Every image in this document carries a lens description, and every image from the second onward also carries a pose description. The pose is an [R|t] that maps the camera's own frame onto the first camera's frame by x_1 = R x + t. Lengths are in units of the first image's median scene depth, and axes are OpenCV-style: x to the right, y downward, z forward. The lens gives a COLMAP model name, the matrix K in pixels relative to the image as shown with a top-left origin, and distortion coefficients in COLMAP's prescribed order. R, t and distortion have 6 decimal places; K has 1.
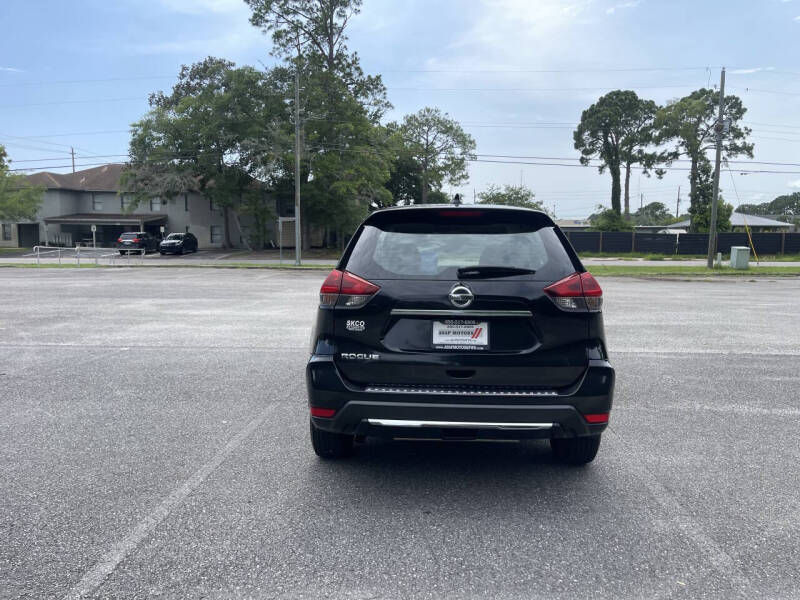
lens RADIAL K [[607.6, 0, 409.2], [0, 607.6, 287.6], [0, 0, 1]] dist [0.088210, -0.127460]
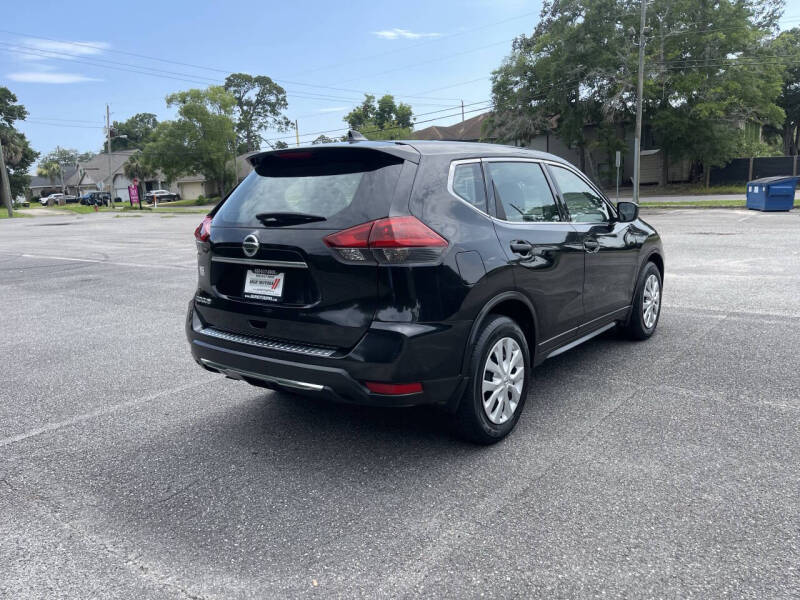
lens RADIAL K [[611.5, 0, 408.7], [0, 611.5, 293.7], [0, 0, 1]] dist [0.062745, -0.079461]
pose [[0.816979, 0.061612, -0.573367, 0.060365], [0.000609, 0.994183, 0.107699, -0.000970], [0.576667, -0.088337, 0.812189, 0.024233]]
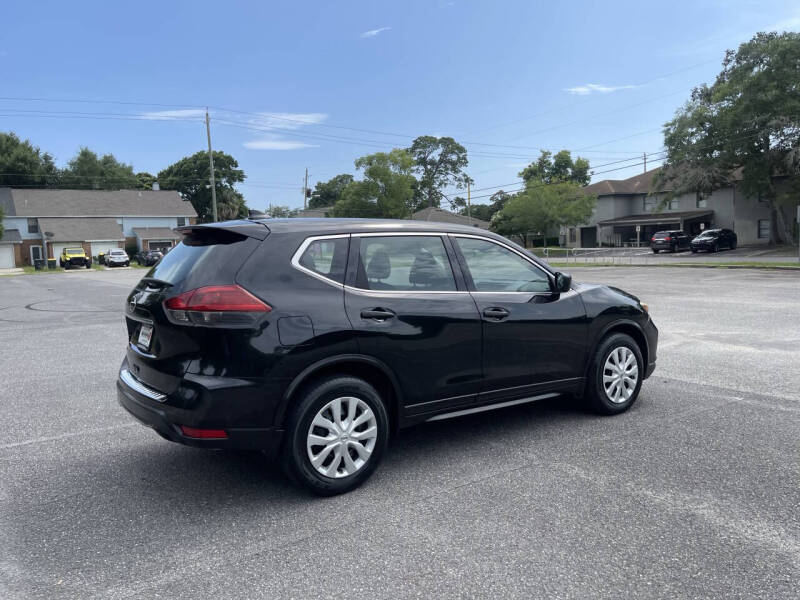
lens RADIAL K [[607.6, 0, 409.2], [0, 607.6, 287.6], [0, 0, 1]] dist [0.088210, -0.127460]
pose [[0.613324, 0.031818, -0.789190, 0.096728], [-0.027964, 0.999437, 0.018562, -0.003913], [0.789336, 0.010685, 0.613868, 0.048425]]
